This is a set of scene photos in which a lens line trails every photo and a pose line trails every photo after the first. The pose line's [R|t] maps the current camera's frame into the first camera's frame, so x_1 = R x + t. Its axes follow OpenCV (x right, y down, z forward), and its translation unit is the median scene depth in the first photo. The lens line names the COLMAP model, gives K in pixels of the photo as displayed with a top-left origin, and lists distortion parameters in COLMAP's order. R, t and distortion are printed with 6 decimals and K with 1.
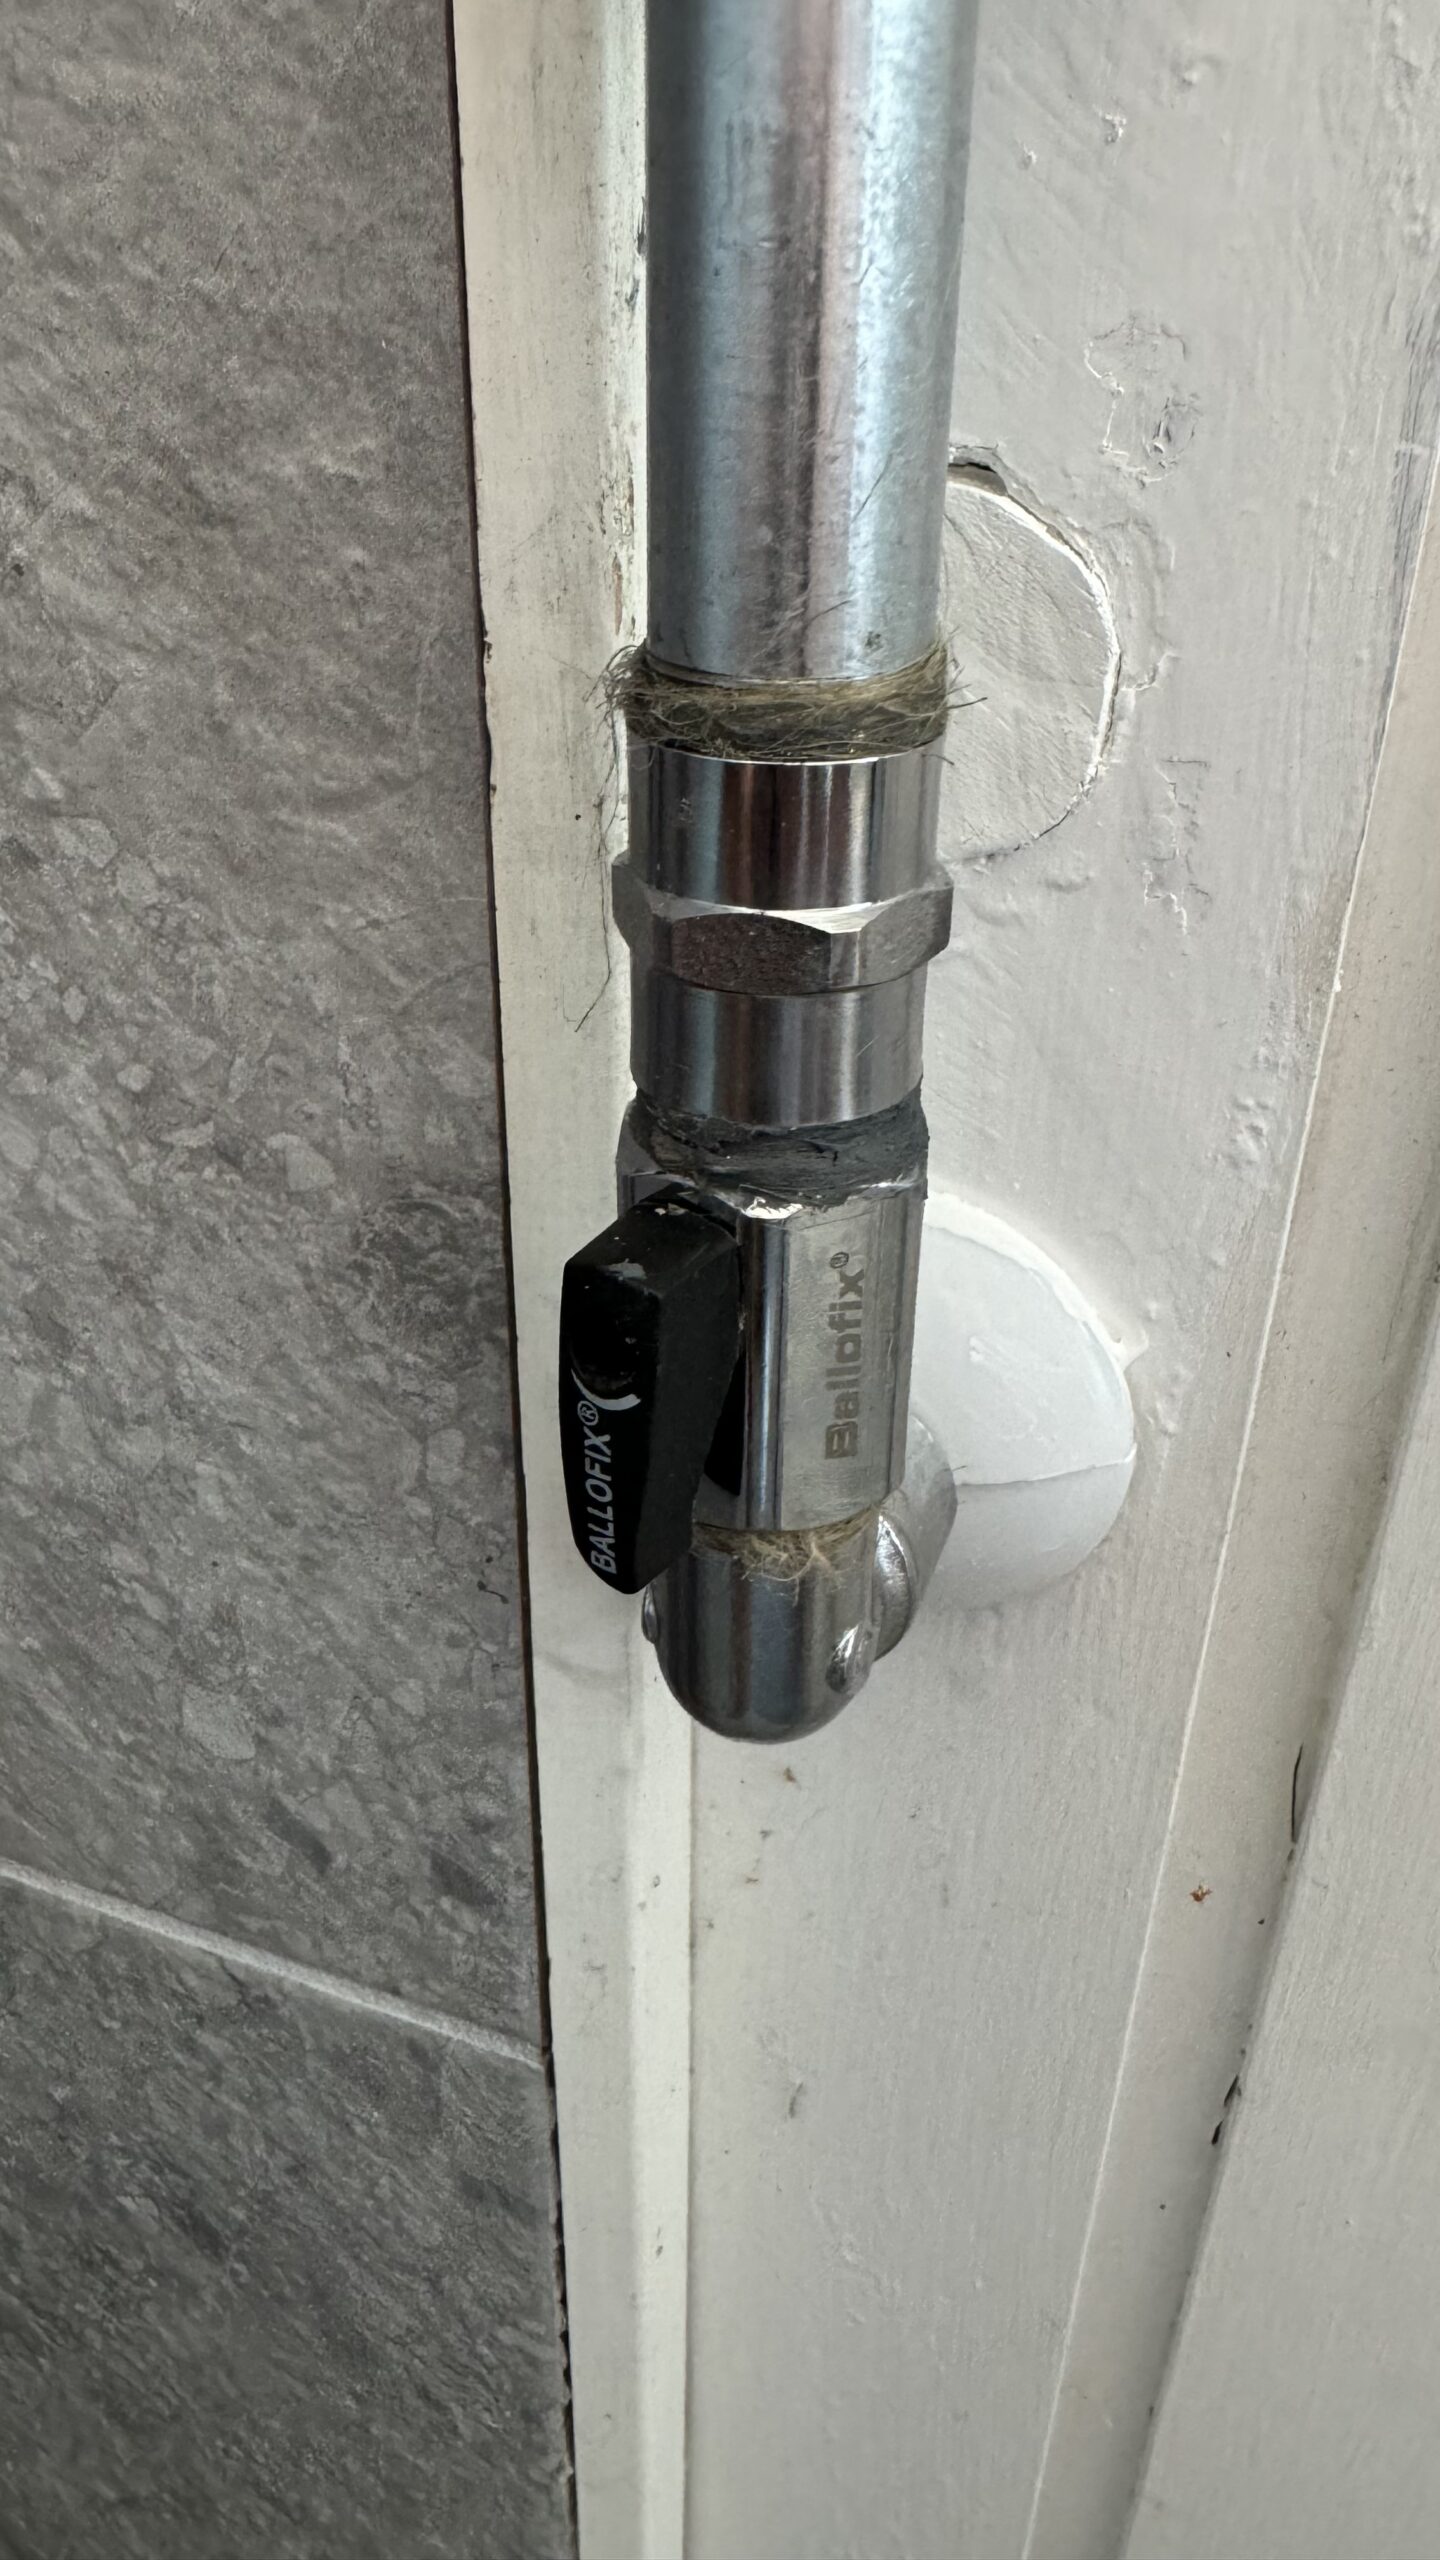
lens RADIAL K [[1757.7, 0, 735.0], [0, 1757.7, 1282.8], [0, 0, 1]] dist [-0.005926, 0.005286]
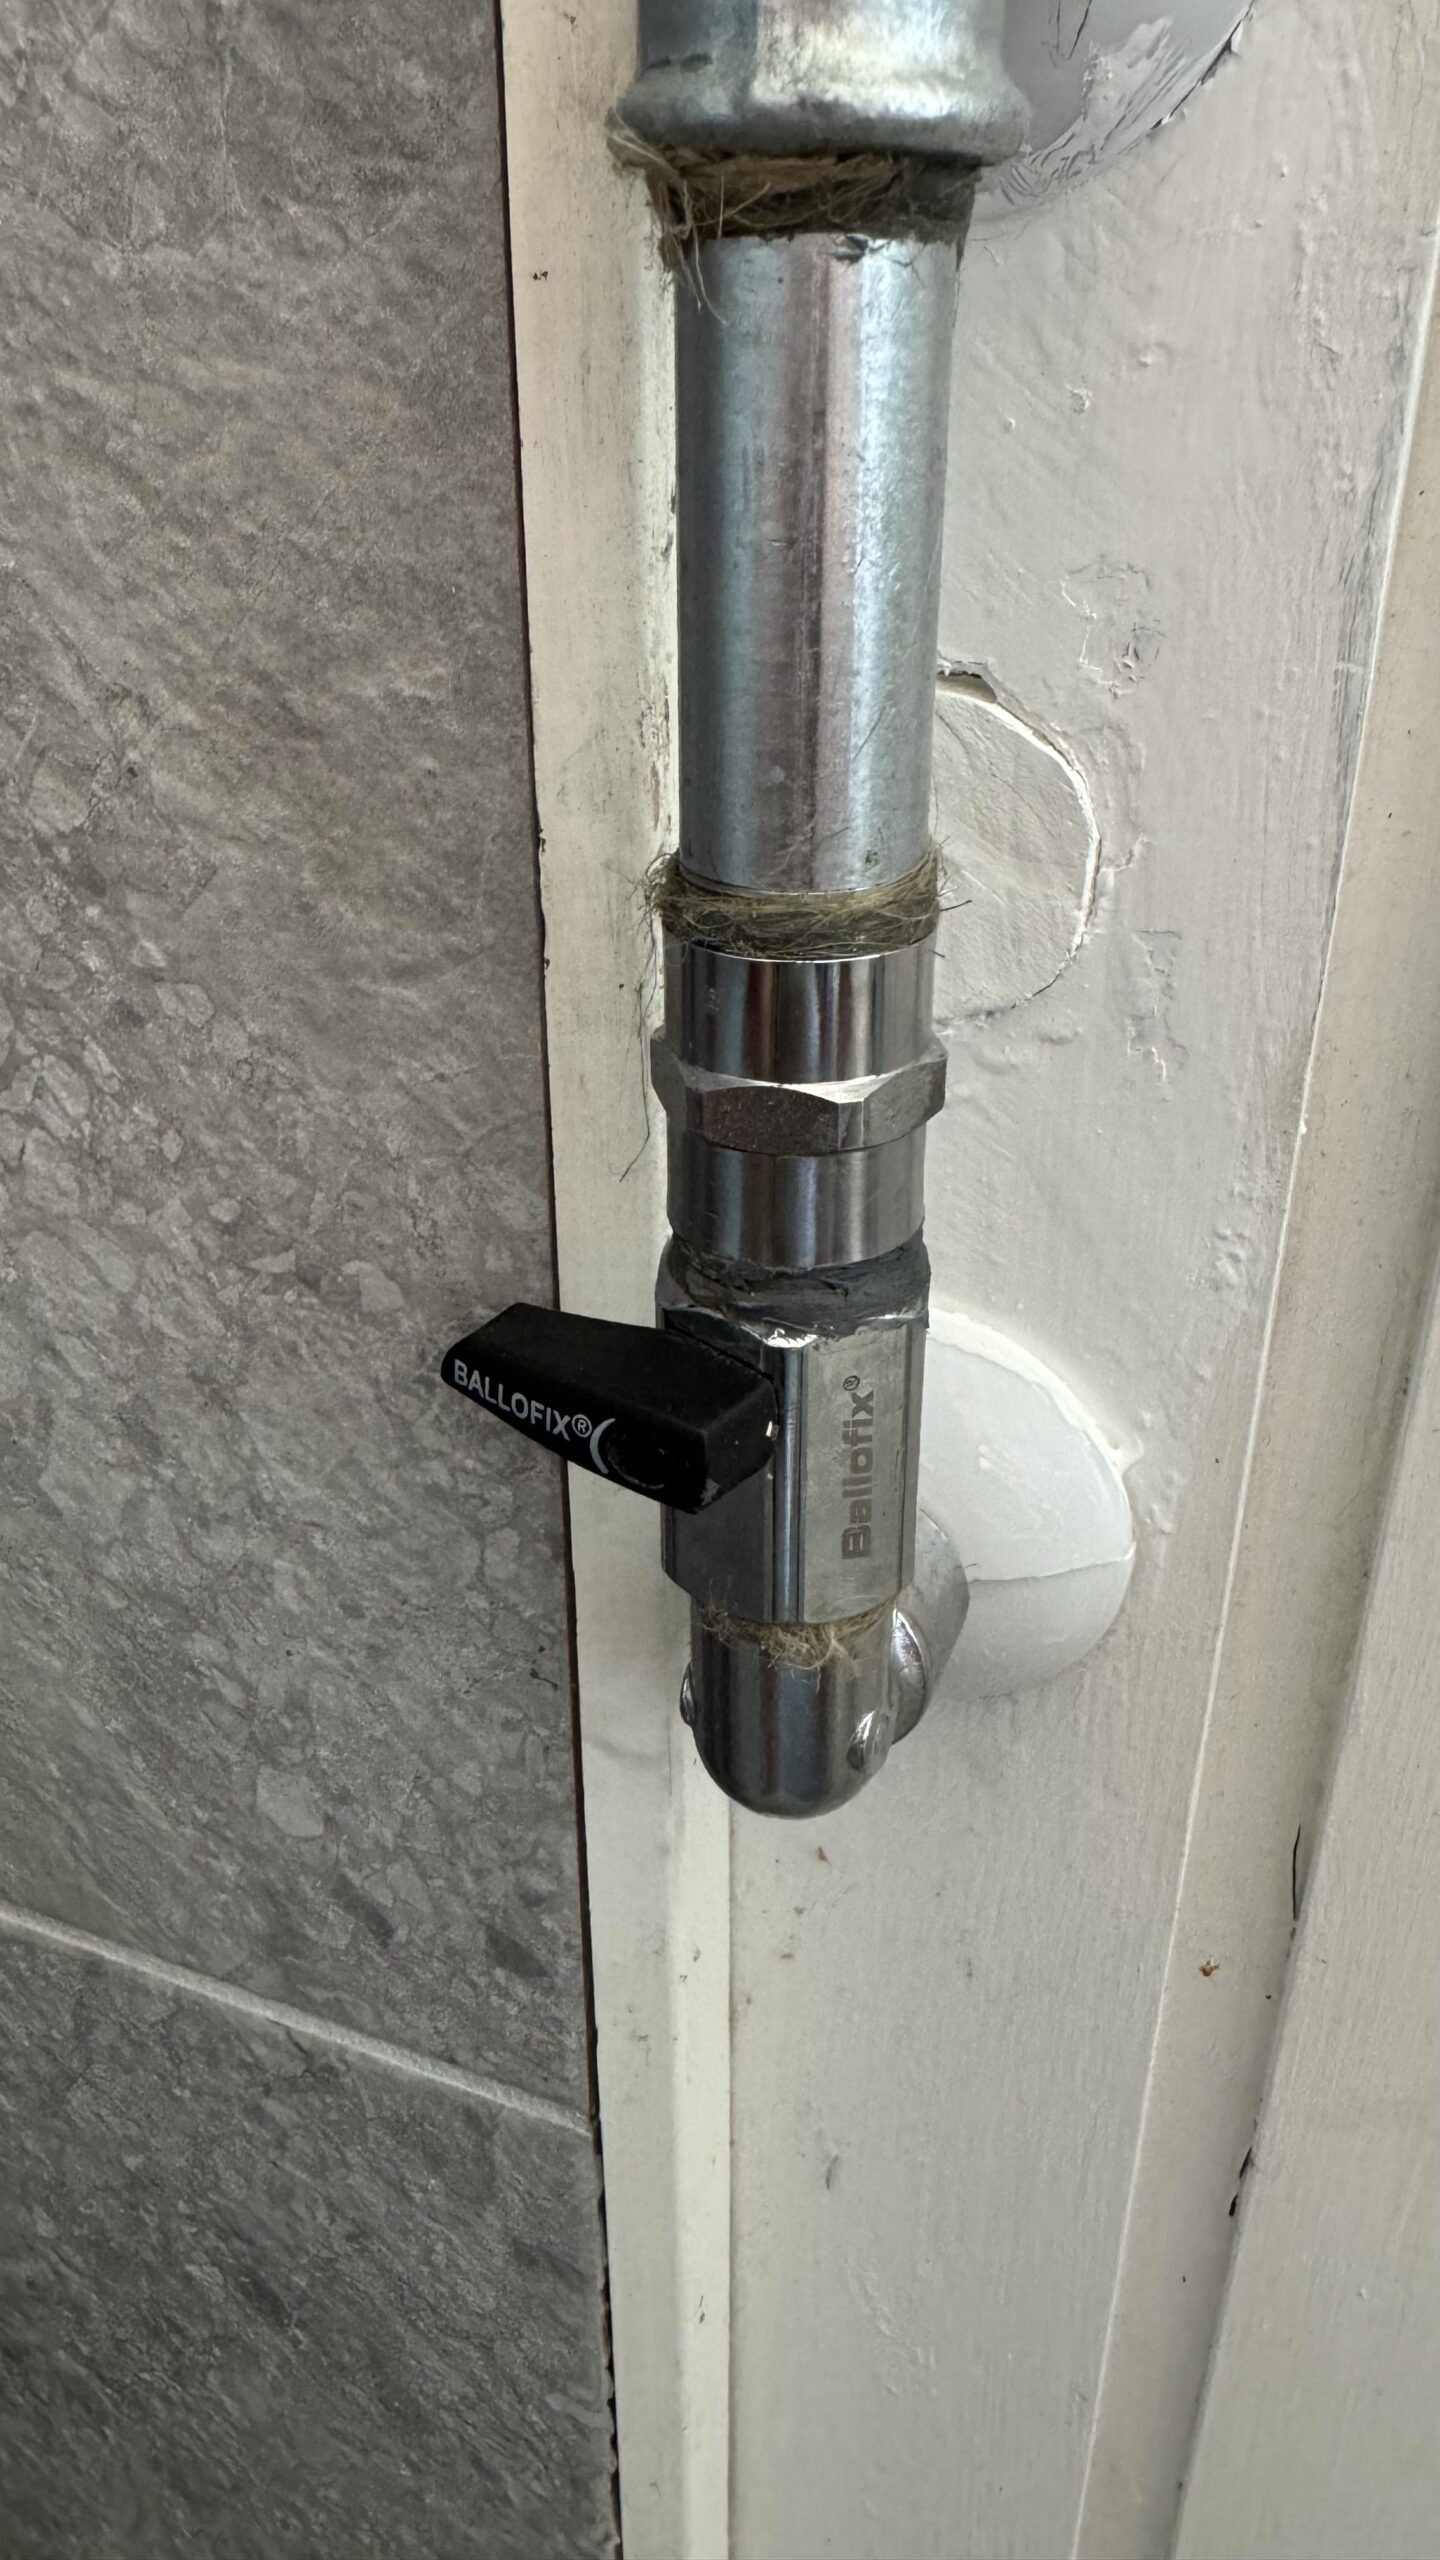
lens RADIAL K [[1757.7, 0, 706.7], [0, 1757.7, 1268.7], [0, 0, 1]] dist [-0.005926, 0.005286]
pose [[0.999116, -0.006995, -0.041452, 0.010364], [0.004598, 0.998327, -0.057638, -0.016397], [0.041786, 0.057396, 0.997477, -0.107448]]
